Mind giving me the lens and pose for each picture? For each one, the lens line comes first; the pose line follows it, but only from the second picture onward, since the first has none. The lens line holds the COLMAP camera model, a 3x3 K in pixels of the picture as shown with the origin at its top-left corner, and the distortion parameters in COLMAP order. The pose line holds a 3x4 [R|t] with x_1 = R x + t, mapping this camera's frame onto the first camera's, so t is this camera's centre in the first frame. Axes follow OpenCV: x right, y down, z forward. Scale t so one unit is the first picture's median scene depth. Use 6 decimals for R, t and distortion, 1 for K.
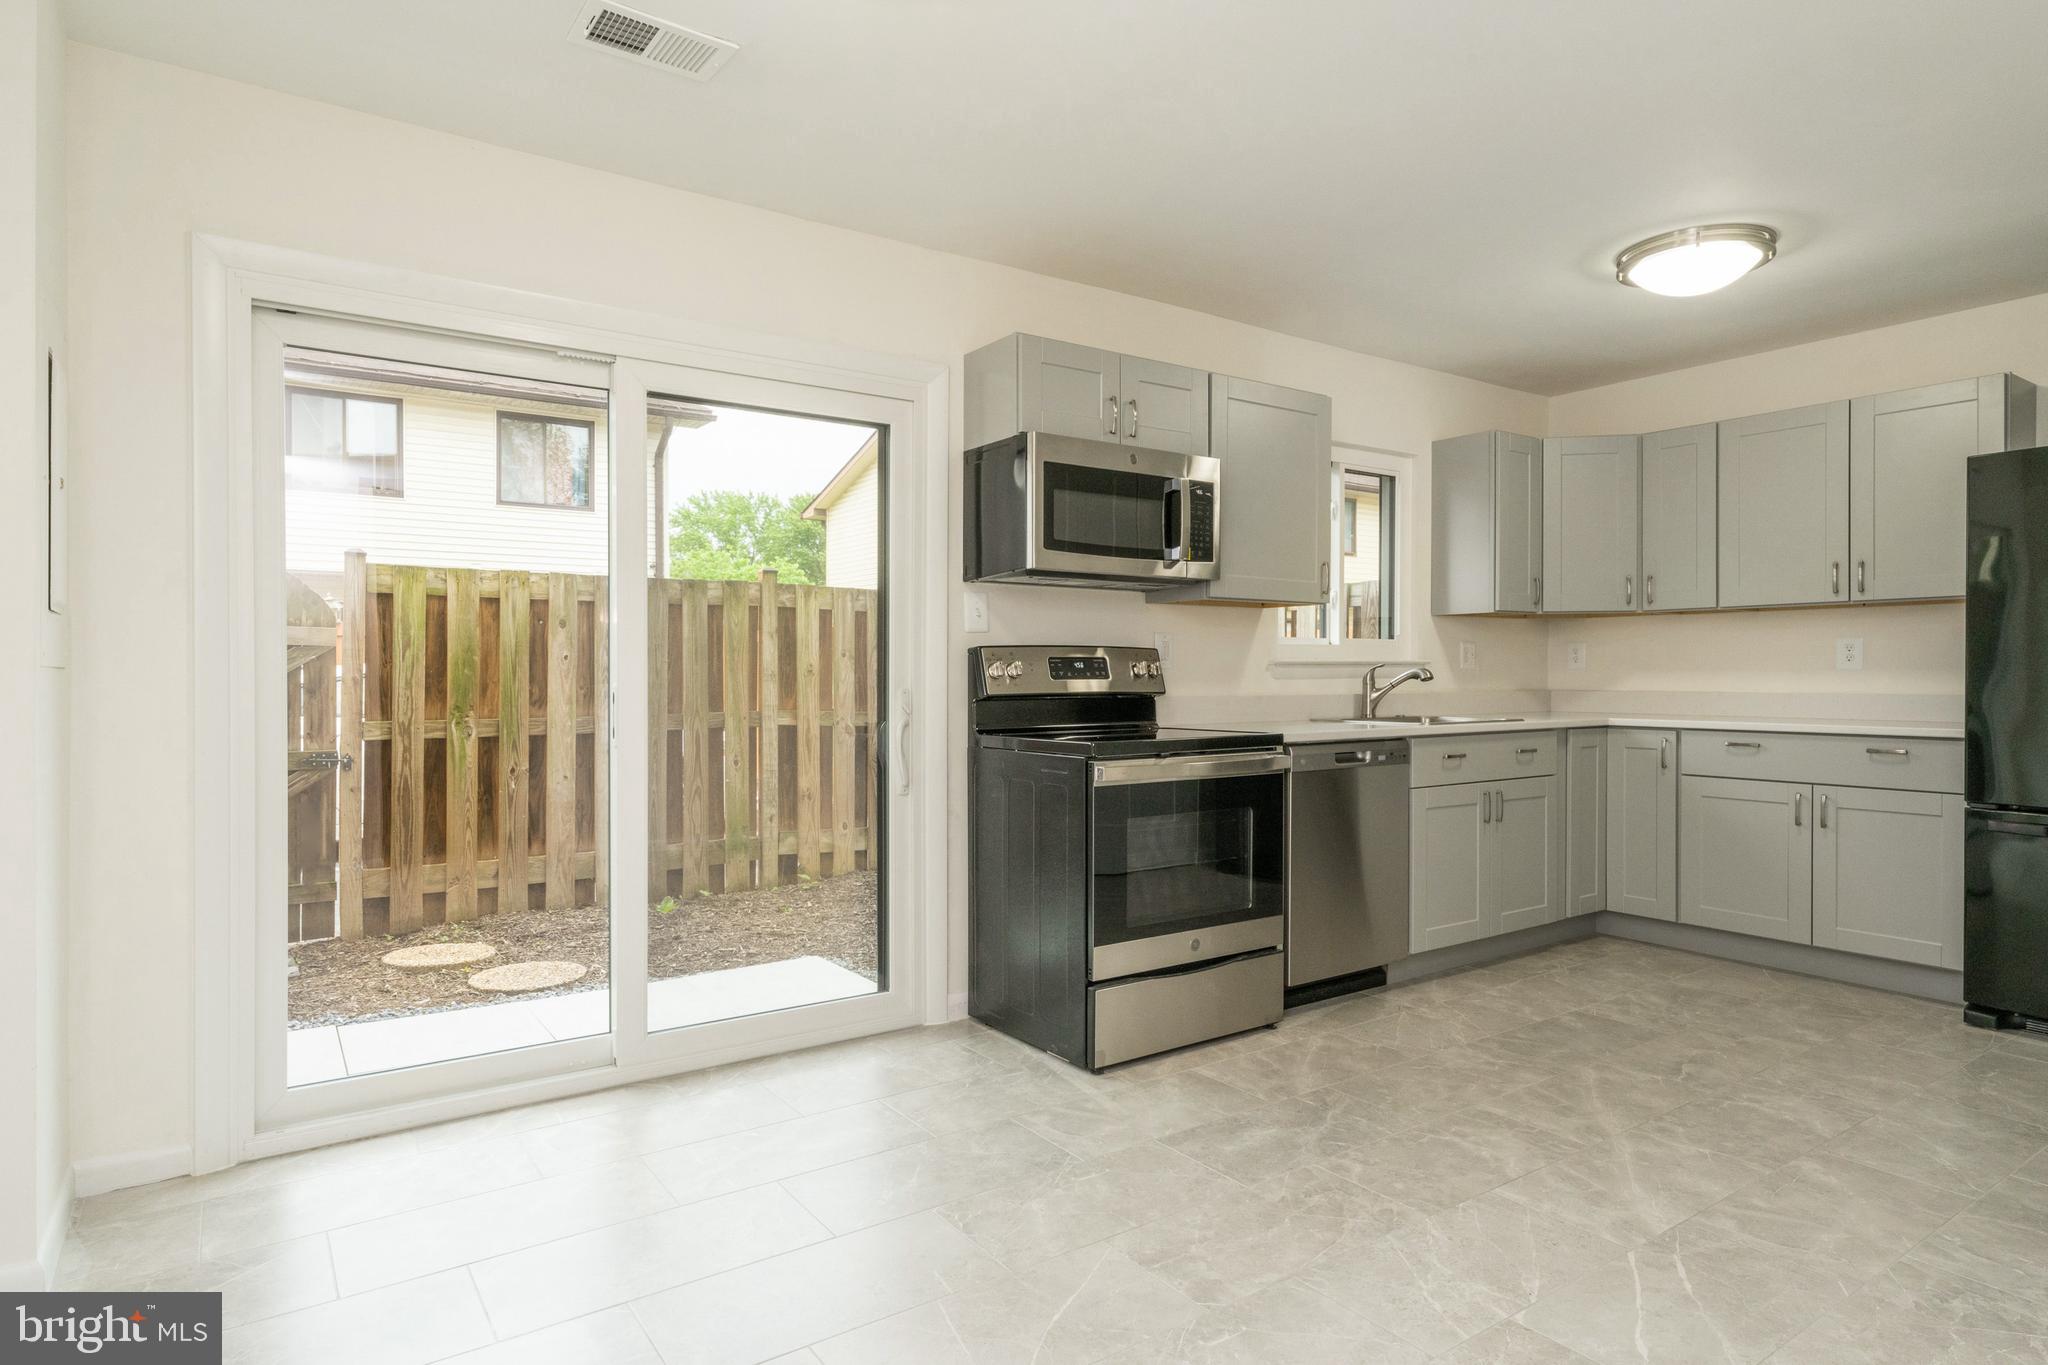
lens RADIAL K [[1143.8, 0, 1024.0], [0, 1143.8, 682.5], [0, 0, 1]] dist [-0.001656, 0.000778]
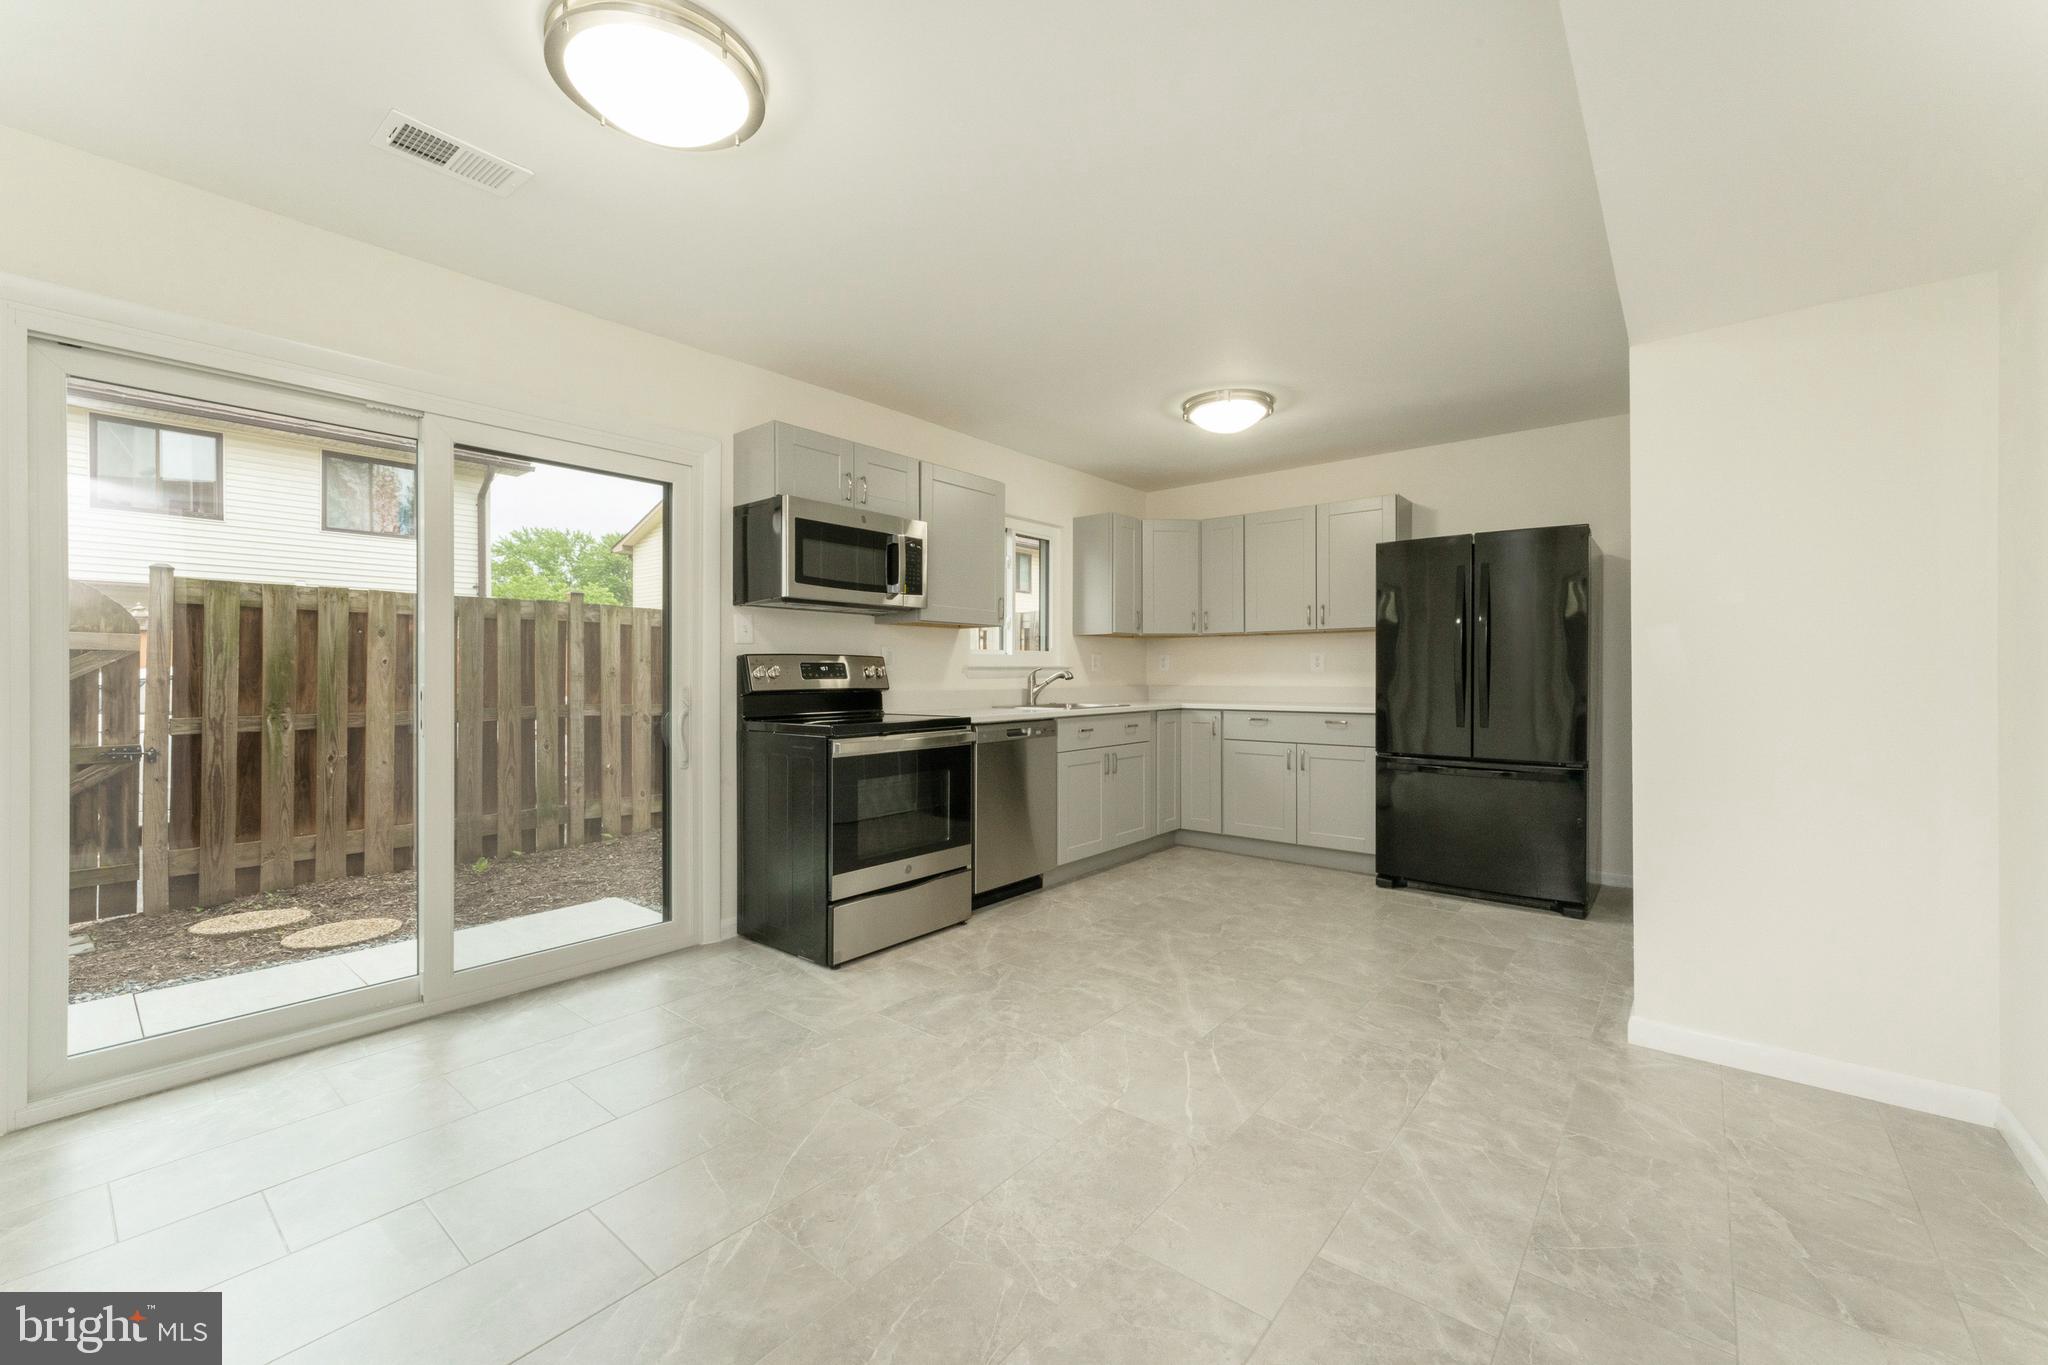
lens RADIAL K [[818.7, 0, 1028.9], [0, 818.7, 675.7], [0, 0, 1]] dist [-0.000439, 0.000158]
pose [[0.961638, -0.001324, 0.274319, 0.013167], [0.003039, 0.999978, -0.005829, -0.000397], [-0.274306, 0.006439, 0.961621, -0.002243]]
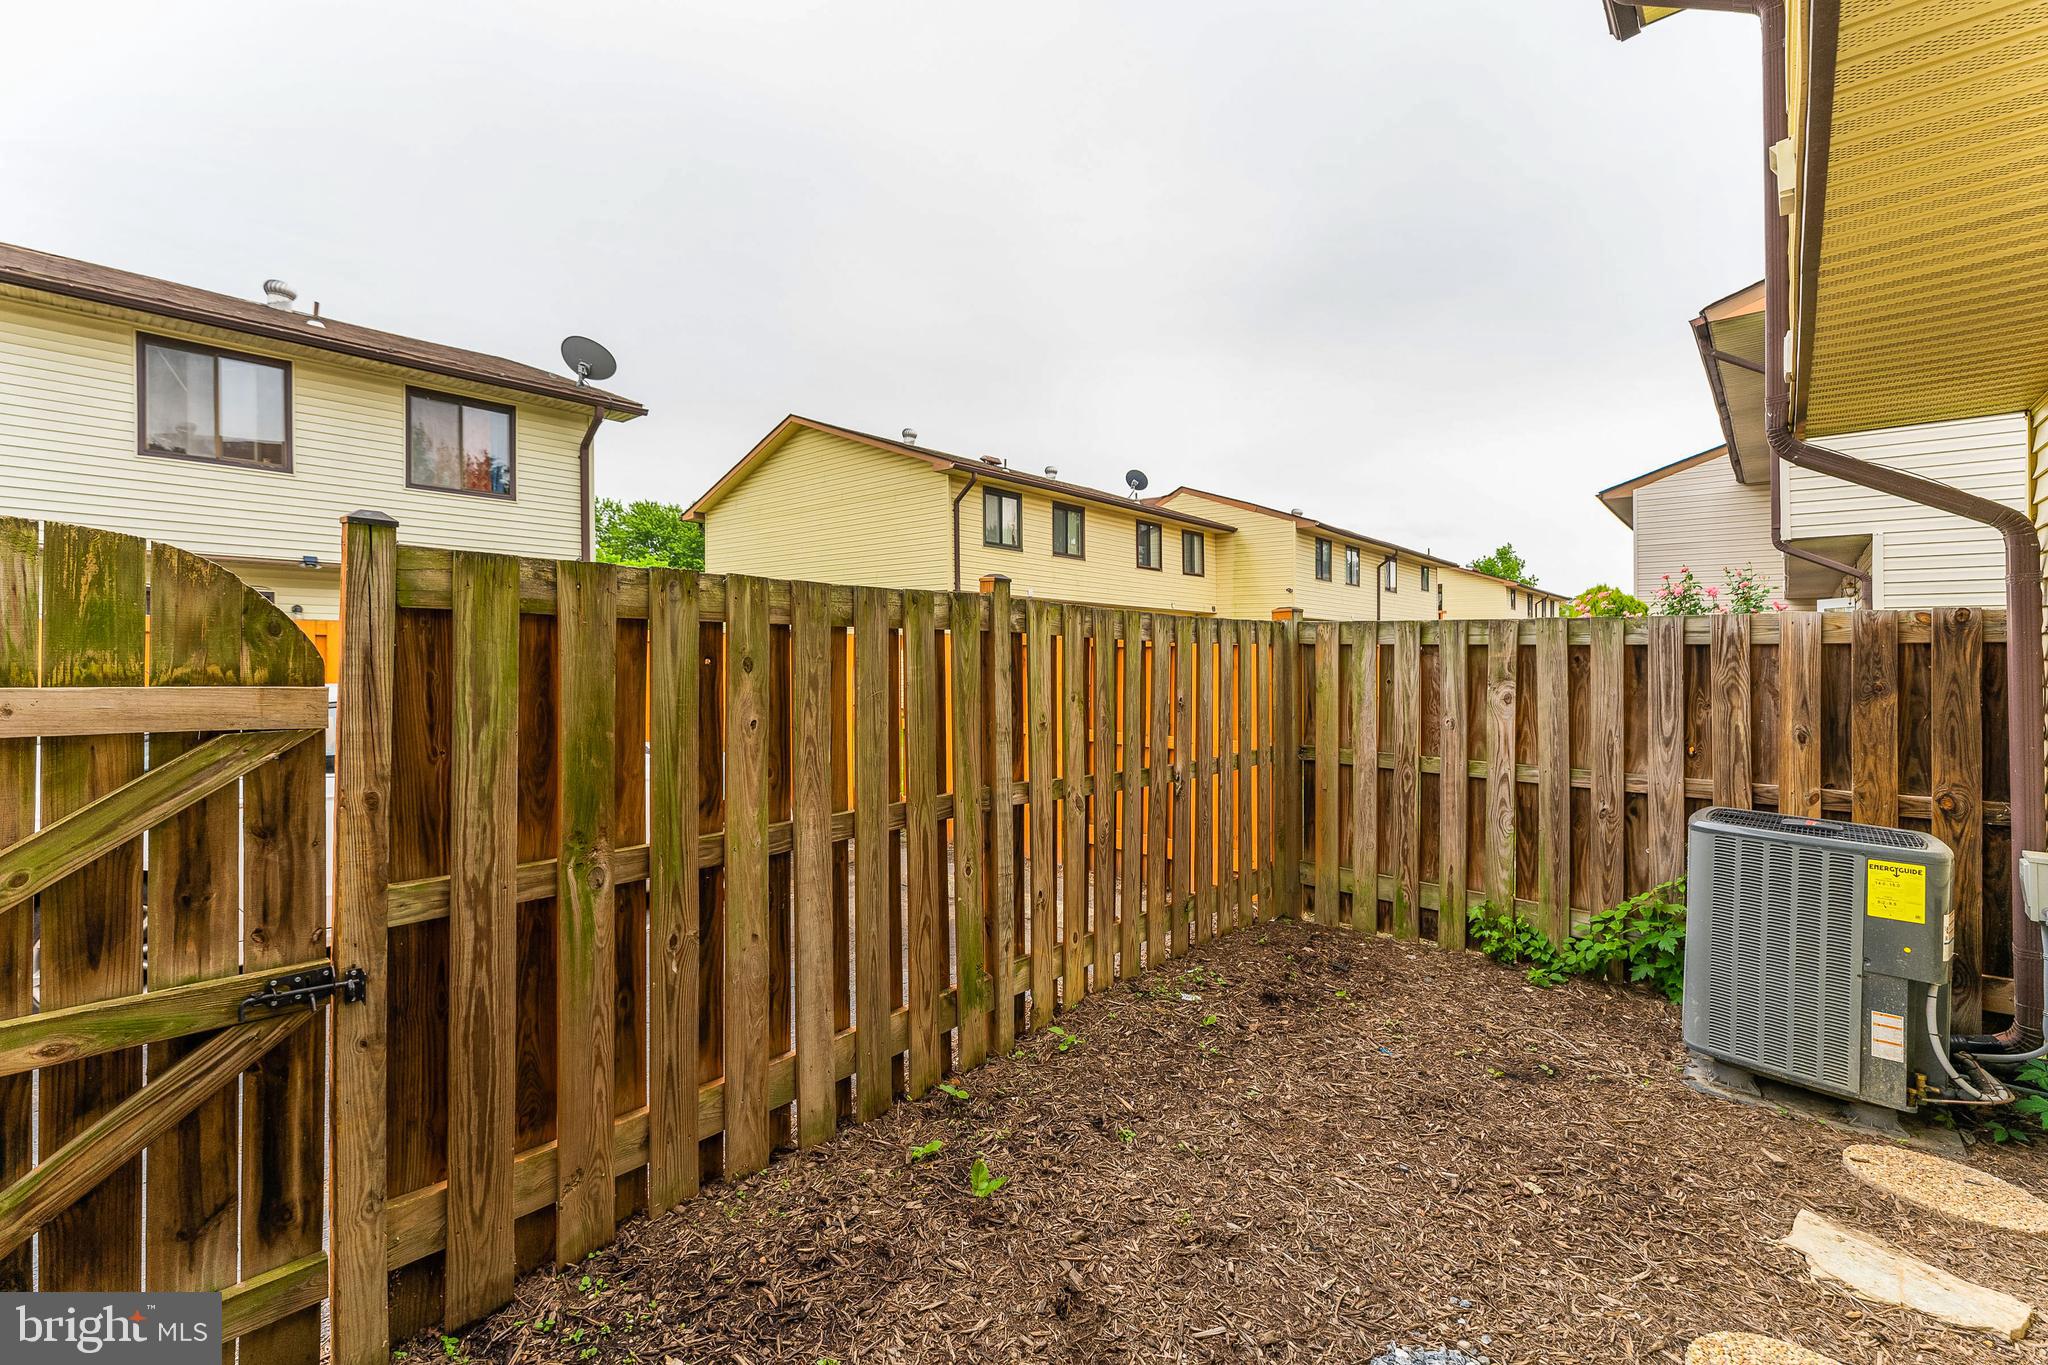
lens RADIAL K [[912.1, 0, 1018.2], [0, 912.1, 675.9], [0, 0, 1]] dist [-0.000370, 0.000054]
pose [[0.979648, 0.008913, 0.200523, -0.484312], [-0.011310, 0.999878, 0.010813, -0.069751], [-0.200402, -0.012861, 0.979629, 0.707384]]
